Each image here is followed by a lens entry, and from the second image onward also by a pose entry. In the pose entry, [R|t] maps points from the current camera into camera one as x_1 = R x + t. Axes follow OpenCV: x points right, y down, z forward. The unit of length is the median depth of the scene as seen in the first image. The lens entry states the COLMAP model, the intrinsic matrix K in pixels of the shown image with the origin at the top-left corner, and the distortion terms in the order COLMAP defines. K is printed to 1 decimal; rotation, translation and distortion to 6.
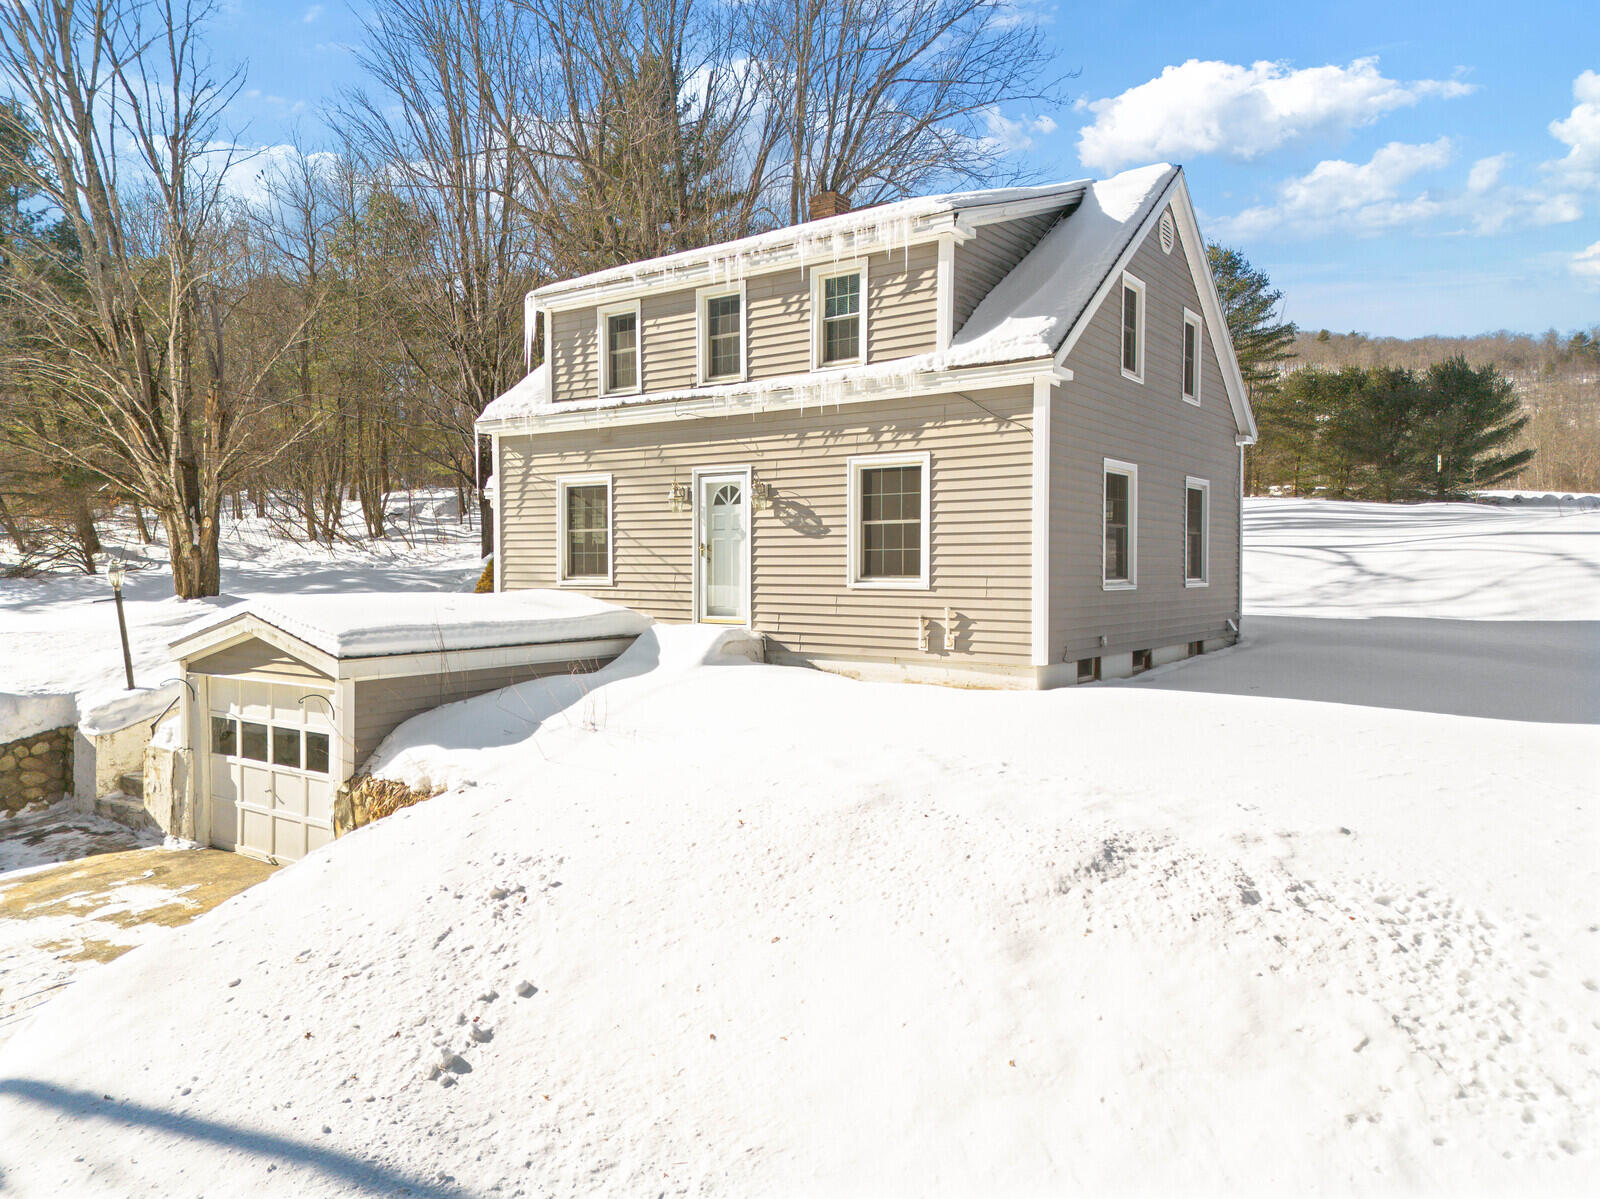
lens RADIAL K [[1138.8, 0, 828.5], [0, 1138.8, 596.2], [0, 0, 1]] dist [0.165439, -0.128254]
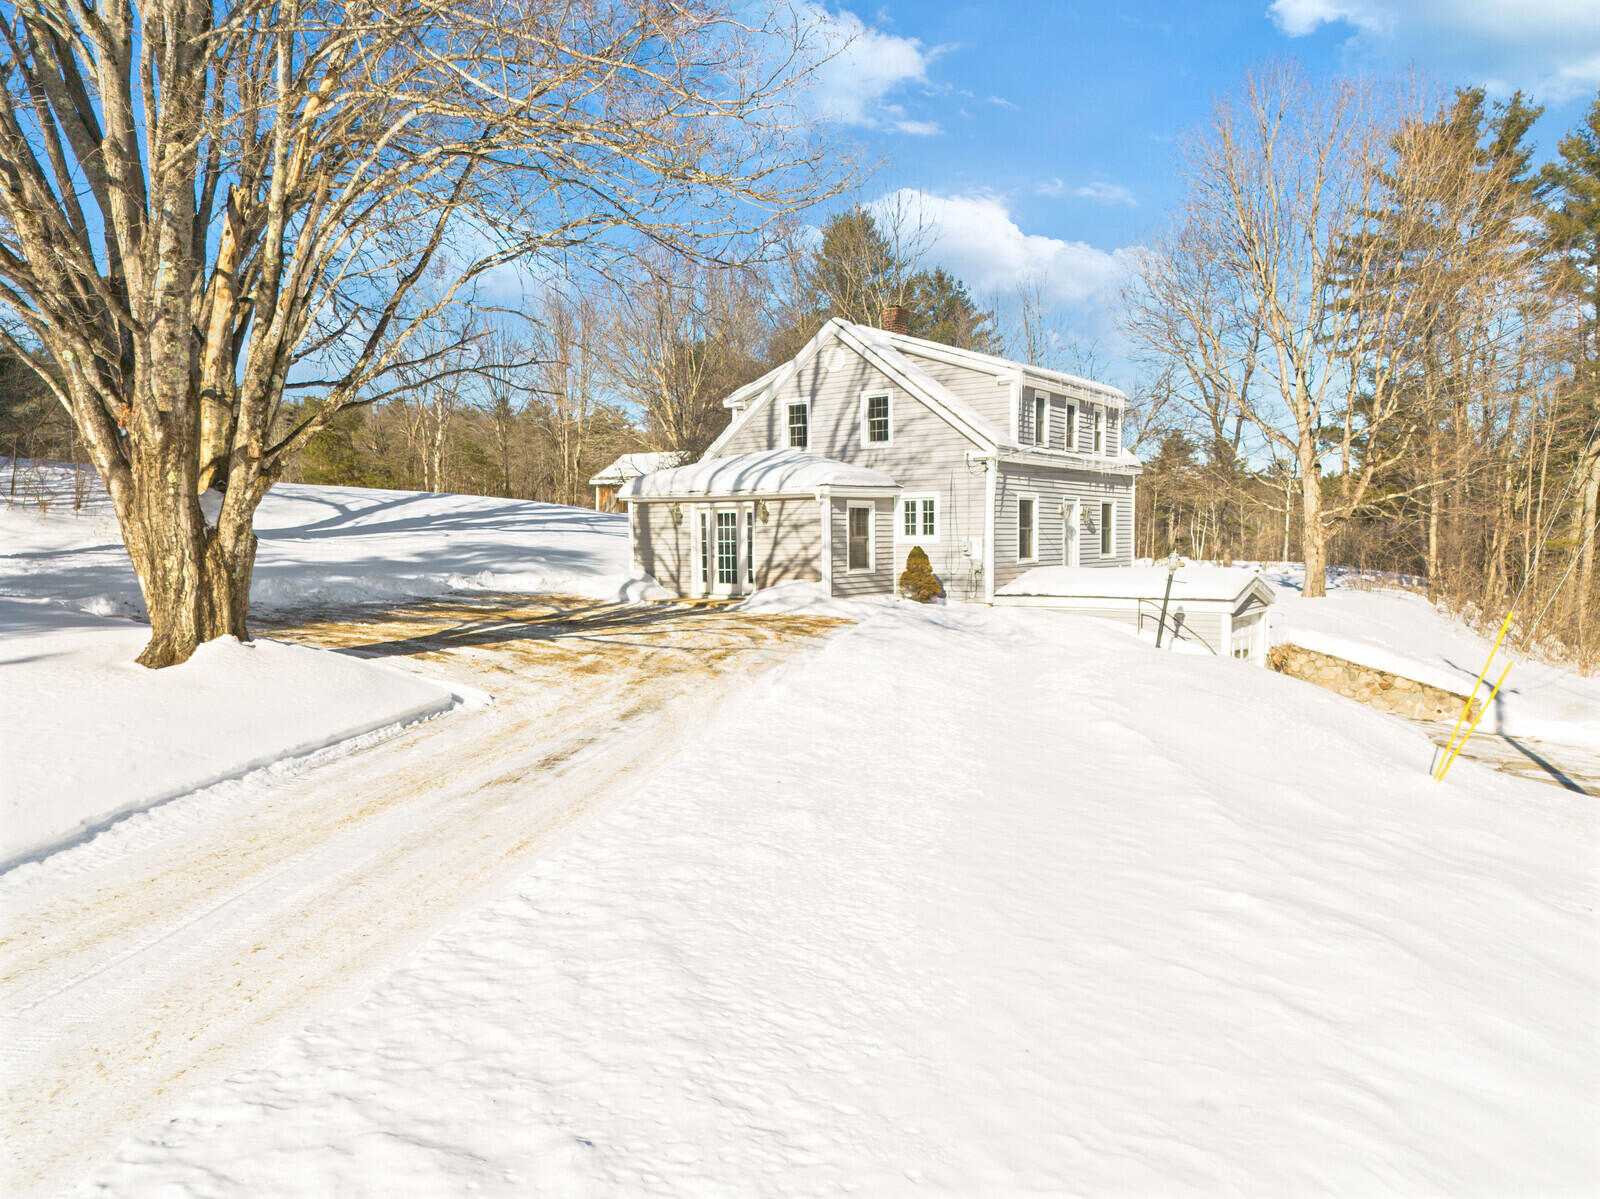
lens RADIAL K [[1108.0, 0, 800.9], [0, 1108.0, 599.5], [0, 0, 1]] dist [0.065740, -0.050024]
pose [[0.000173, -0.057057, 0.998371, -2.015623], [0.039147, 0.997606, 0.057006, -0.069979], [-0.999233, 0.039073, 0.002406, 1.530237]]
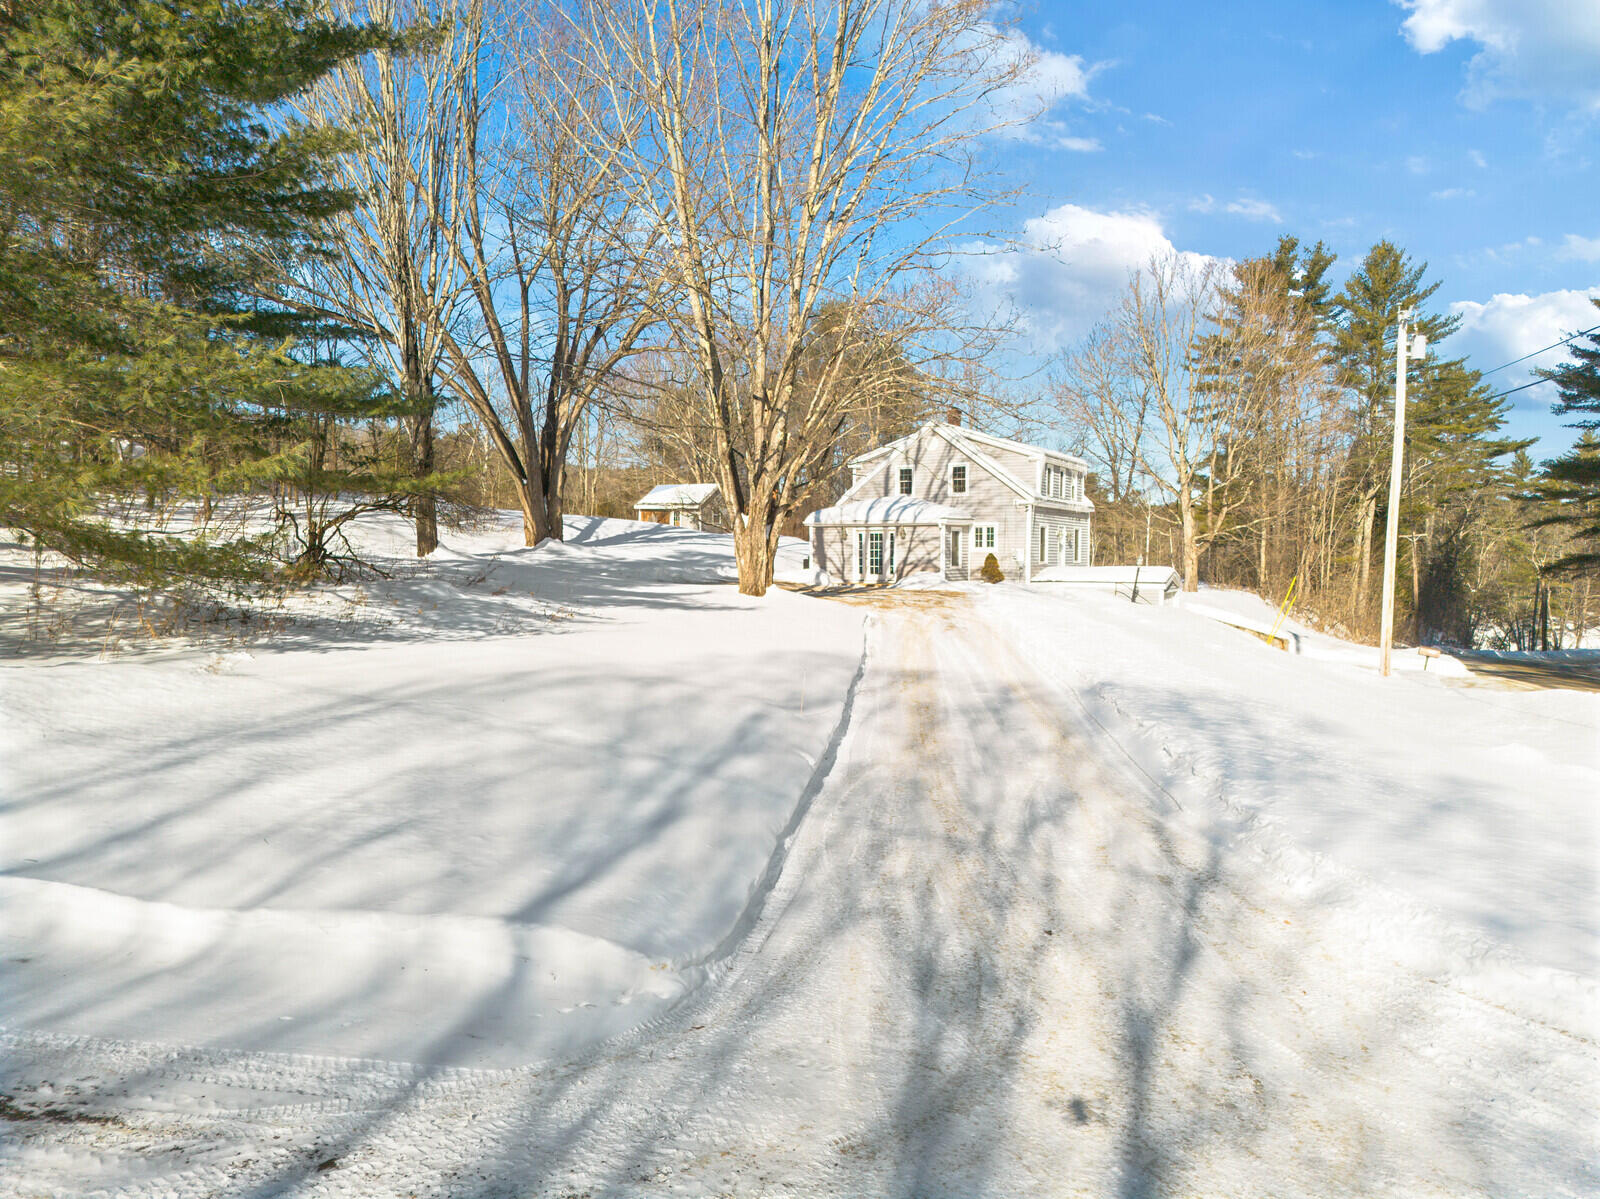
lens RADIAL K [[1086.6, 0, 797.1], [0, 1086.6, 615.7], [0, 0, 1]] dist [0.055262, -0.047904]
pose [[-0.110694, -0.054995, 0.992332, -3.144813], [0.029947, 0.997830, 0.058640, -0.067111], [-0.993403, 0.036209, -0.108806, 2.172270]]
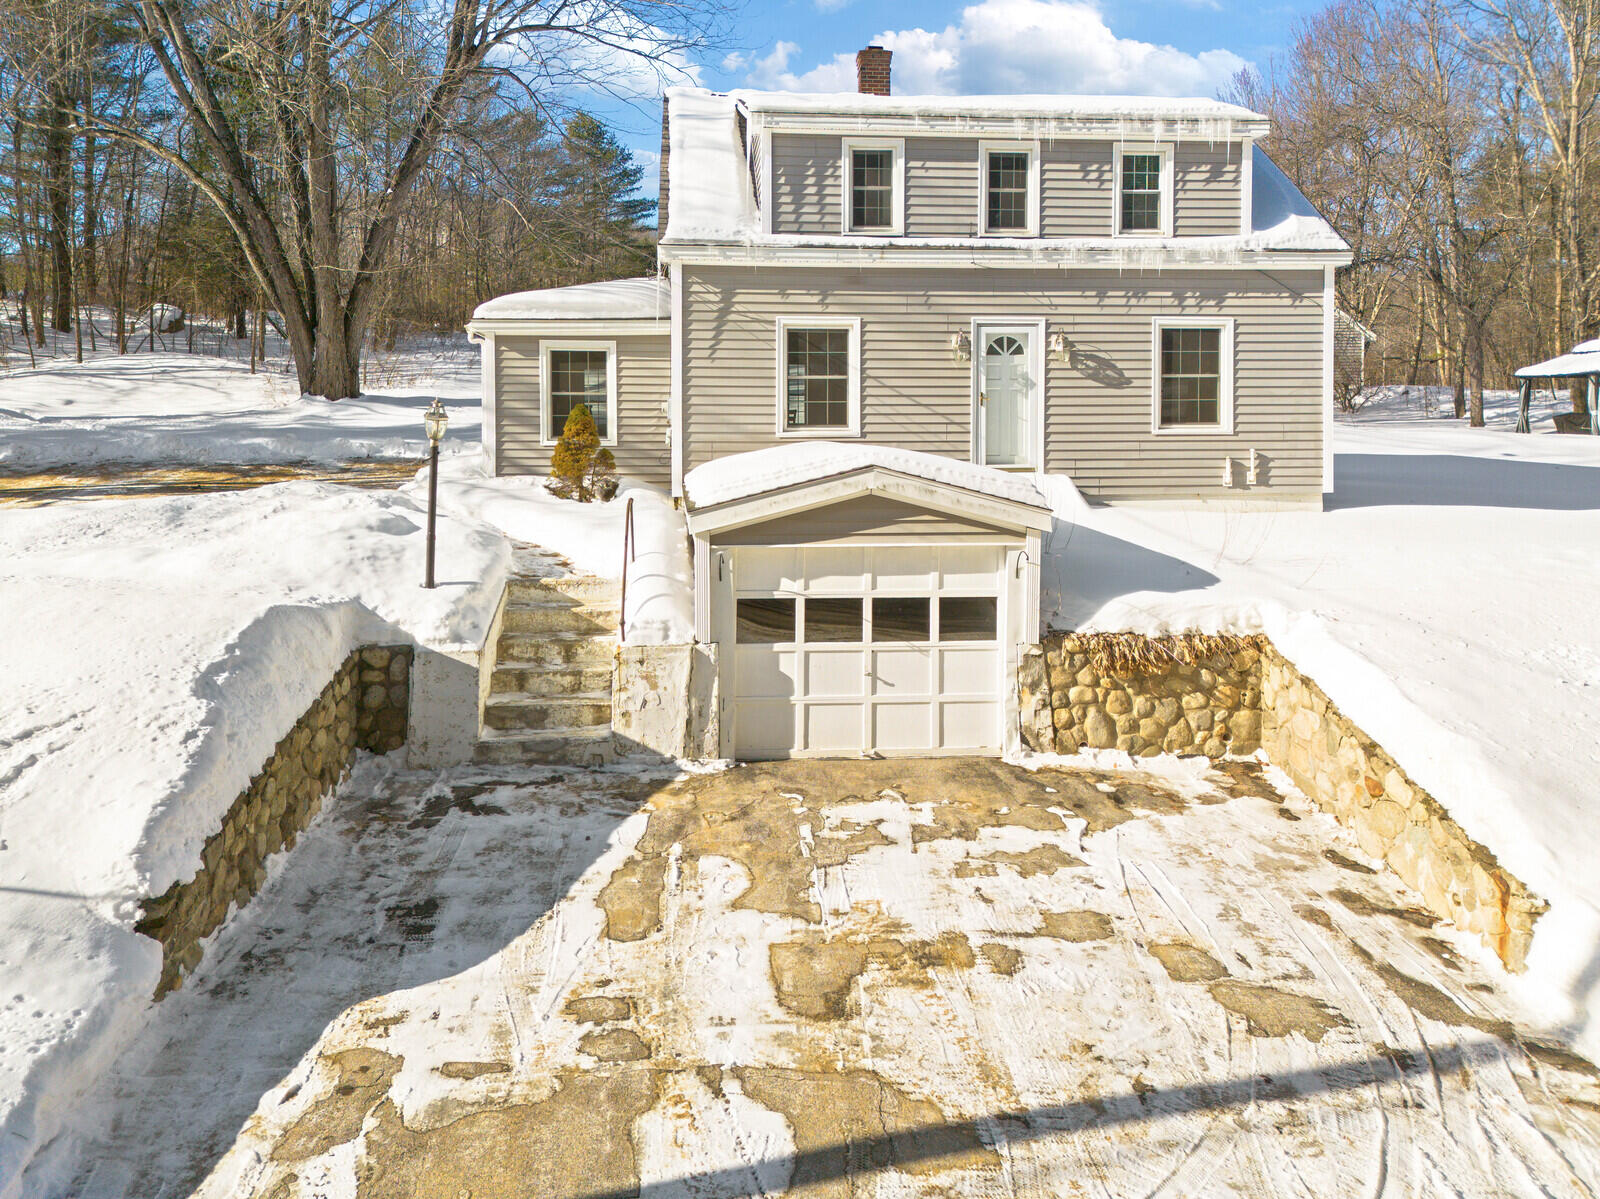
lens RADIAL K [[1140.7, 0, 834.7], [0, 1140.7, 460.1], [0, 0, 1]] dist [0.072172, -0.052456]
pose [[0.743352, -0.018747, 0.668638, -0.950642], [0.021736, 0.999756, 0.003866, 0.006855], [-0.668547, 0.011660, 0.743578, 0.368730]]
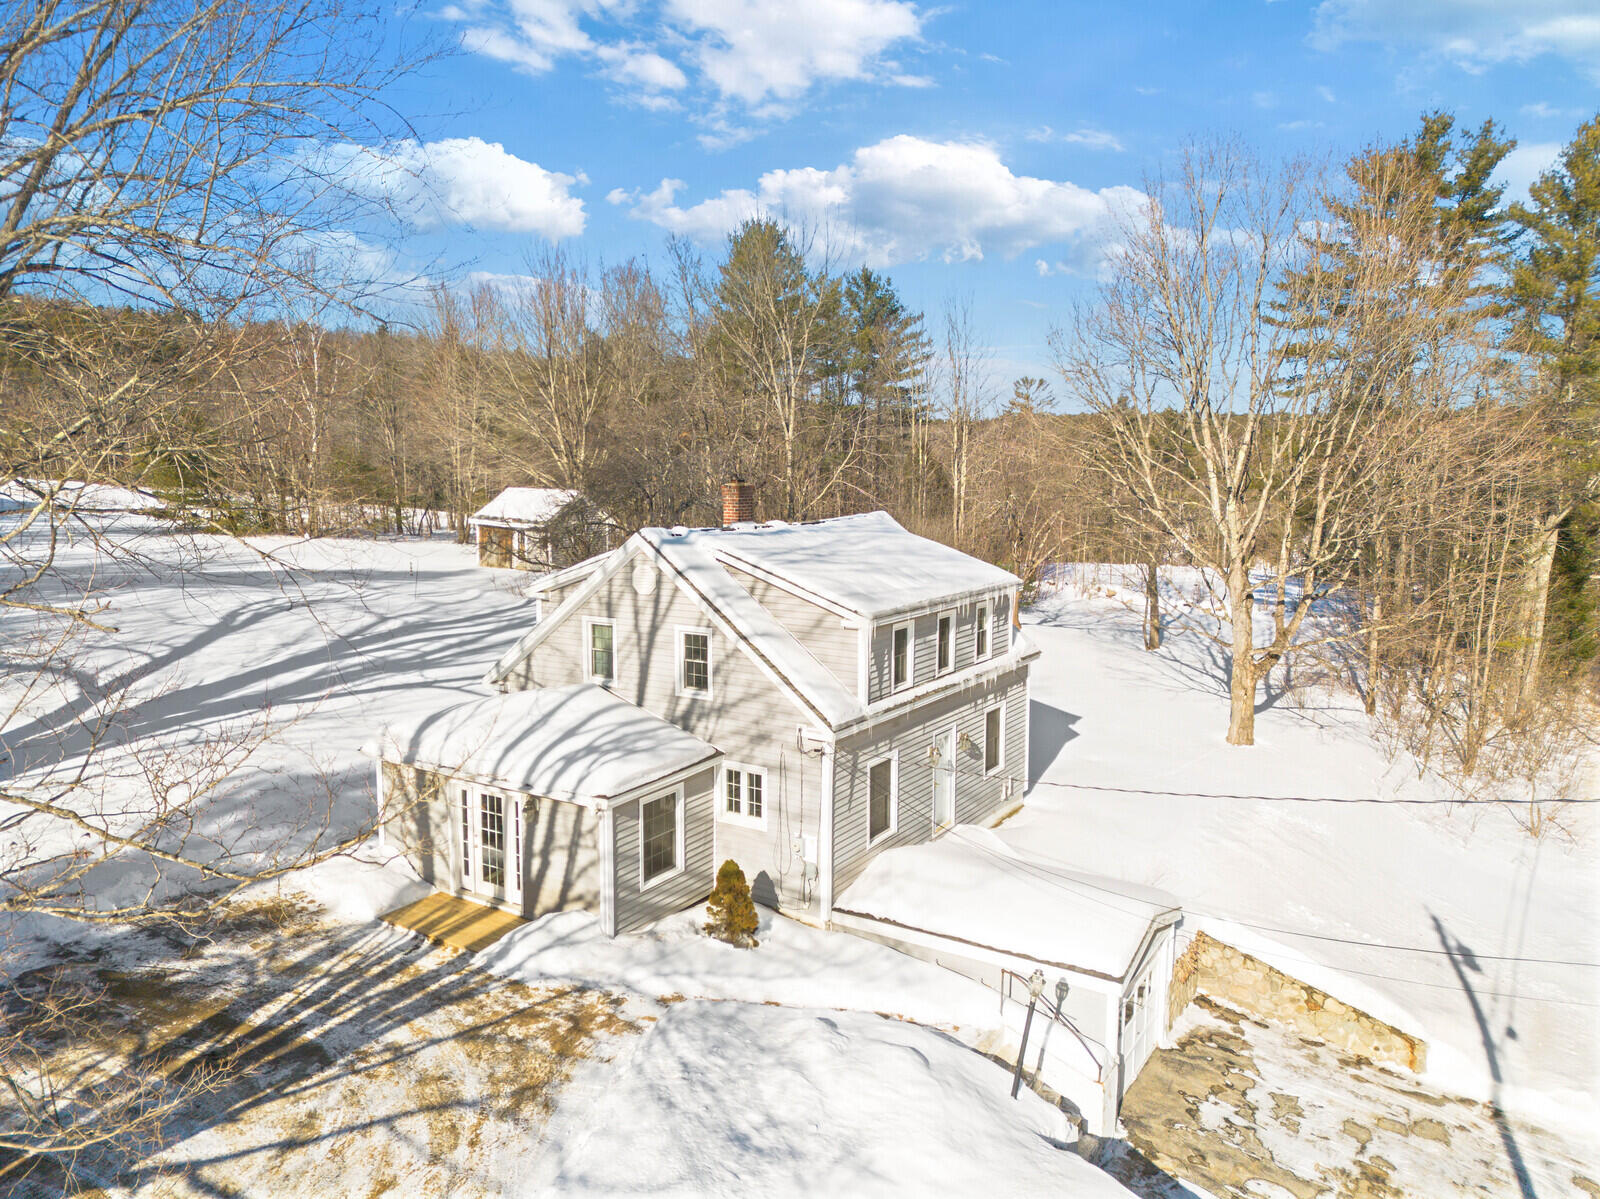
lens RADIAL K [[1108.0, 0, 800.9], [0, 1108.0, 599.5], [0, 0, 1]] dist [0.065740, -0.050024]
pose [[-0.041333, -0.120469, 0.991856, -1.606618], [0.025318, 0.992260, 0.121573, -0.491198], [-0.998825, 0.030137, -0.037963, 1.319803]]
